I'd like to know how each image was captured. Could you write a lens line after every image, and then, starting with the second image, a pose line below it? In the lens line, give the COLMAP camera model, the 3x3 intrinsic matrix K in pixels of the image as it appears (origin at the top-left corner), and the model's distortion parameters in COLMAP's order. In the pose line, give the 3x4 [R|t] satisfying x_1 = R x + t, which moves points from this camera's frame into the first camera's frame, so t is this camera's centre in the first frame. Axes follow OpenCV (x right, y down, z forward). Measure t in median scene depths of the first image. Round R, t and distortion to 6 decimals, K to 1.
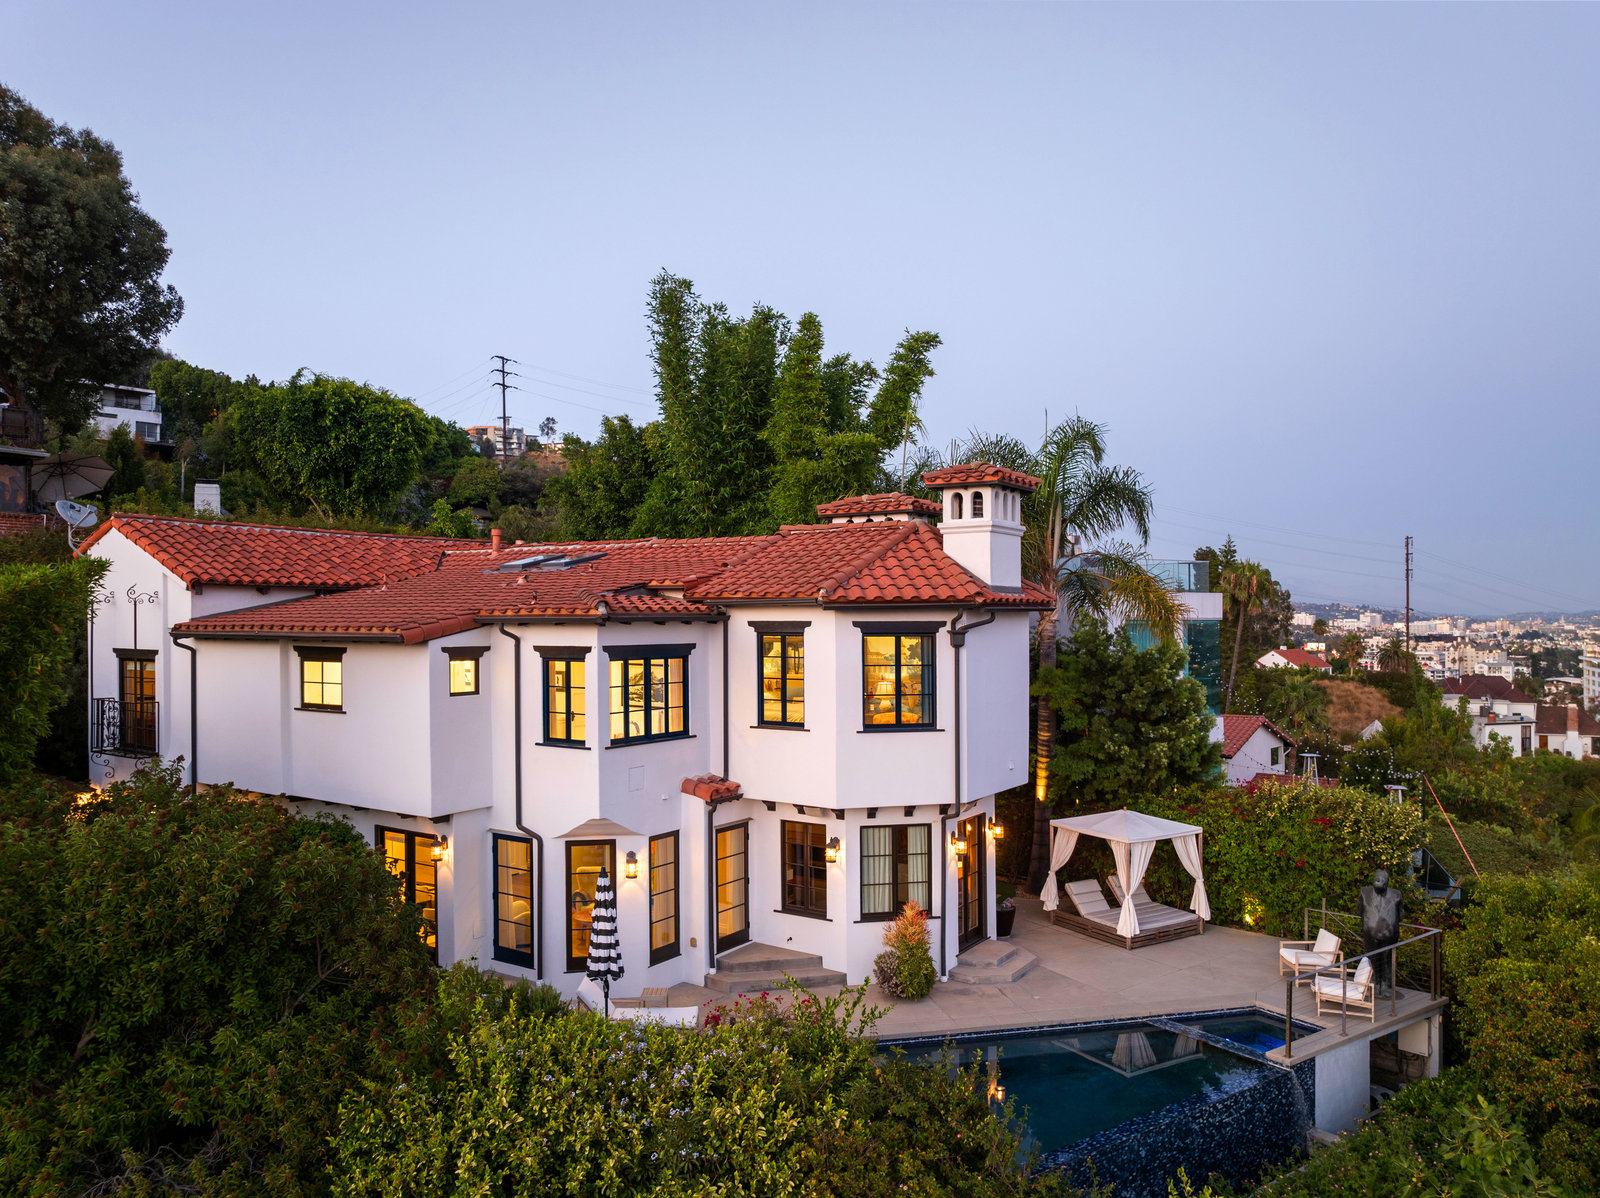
lens RADIAL K [[1138.3, 0, 799.8], [0, 1138.3, 600.8], [0, 0, 1]] dist [-0.047508, 0.016180]
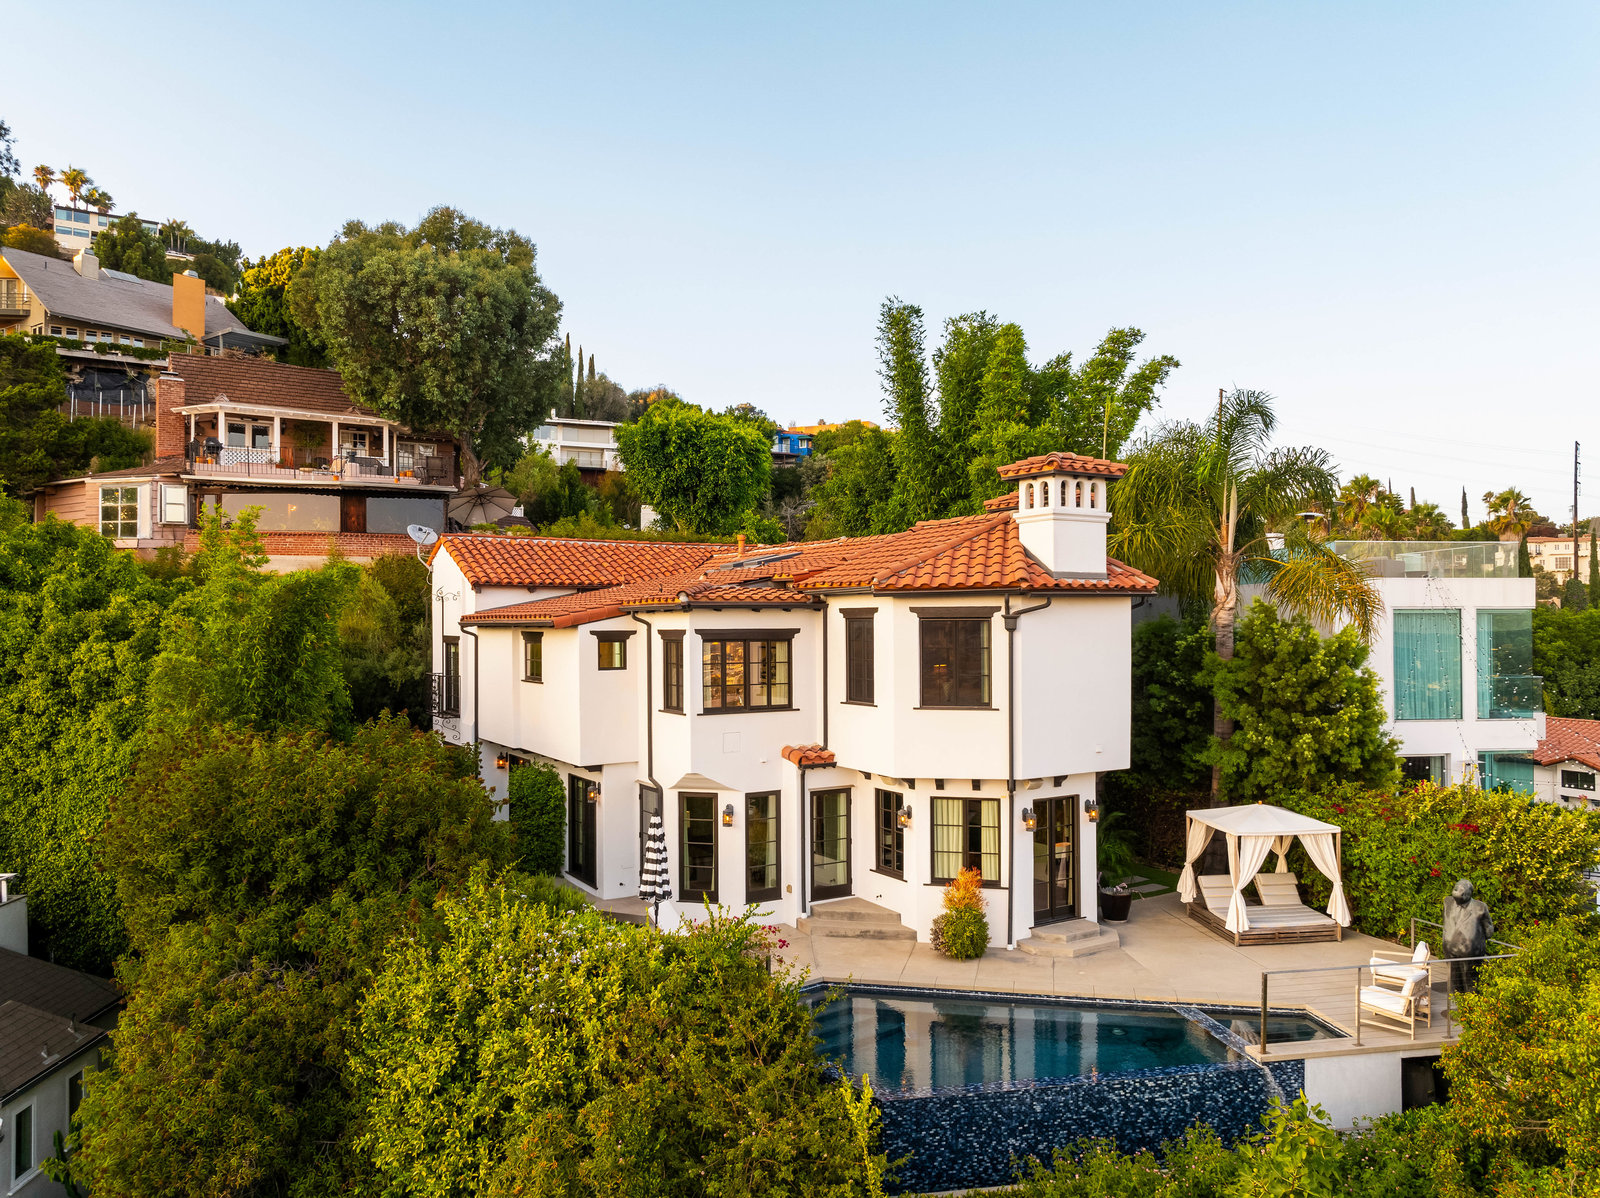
lens RADIAL K [[1138.3, 0, 807.1], [0, 1138.3, 597.6], [0, 0, 1]] dist [-0.047508, 0.016180]
pose [[0.904970, -0.013891, -0.425249, 0.397863], [0.011355, 0.999899, -0.008498, 0.016201], [0.425324, 0.002862, 0.905037, -0.030194]]
